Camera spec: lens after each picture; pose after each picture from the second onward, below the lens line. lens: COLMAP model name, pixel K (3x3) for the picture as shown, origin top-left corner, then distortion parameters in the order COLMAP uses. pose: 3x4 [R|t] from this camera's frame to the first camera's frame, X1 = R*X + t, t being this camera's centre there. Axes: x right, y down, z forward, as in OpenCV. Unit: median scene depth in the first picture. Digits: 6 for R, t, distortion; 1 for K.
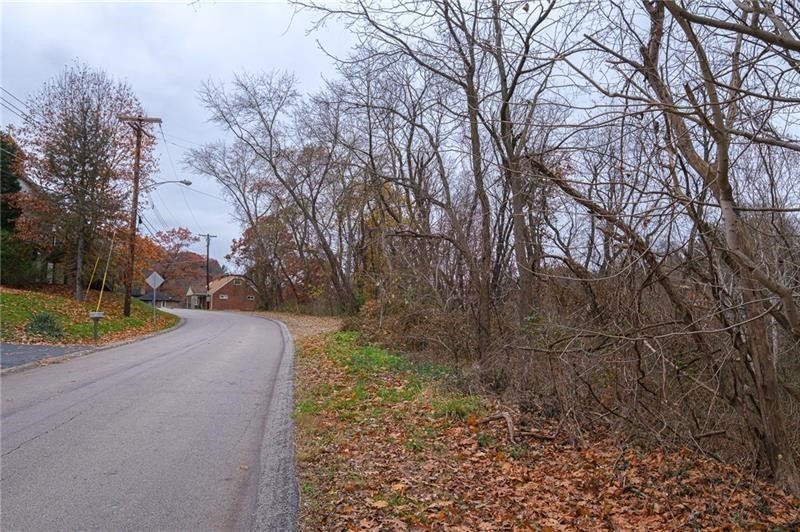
lens RADIAL K [[600.8, 0, 399.9], [0, 600.8, 265.8], [0, 0, 1]] dist [-0.013733, -0.002128]
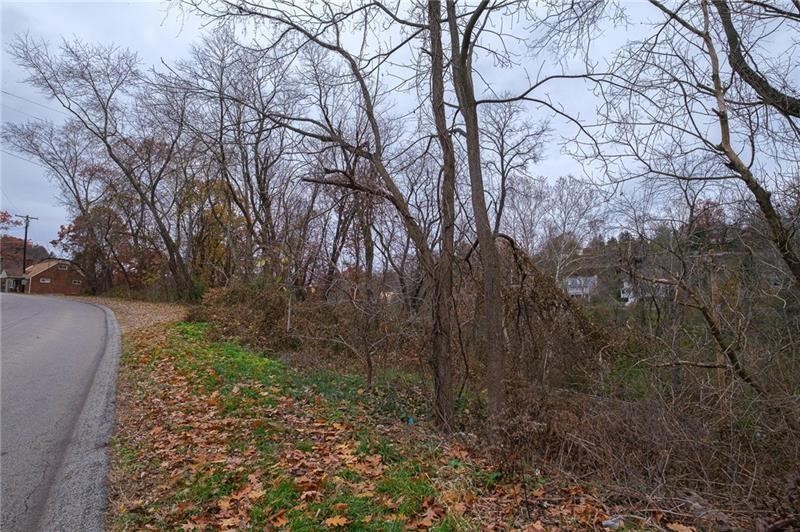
lens RADIAL K [[457.3, 0, 400.6], [0, 457.3, 265.9], [0, 0, 1]] dist [0.005691, 0.001125]
pose [[0.933750, 0.047320, 0.354784, -0.018563], [-0.047530, 0.998837, -0.008129, 0.007505], [-0.354756, -0.009272, 0.934913, 0.110372]]
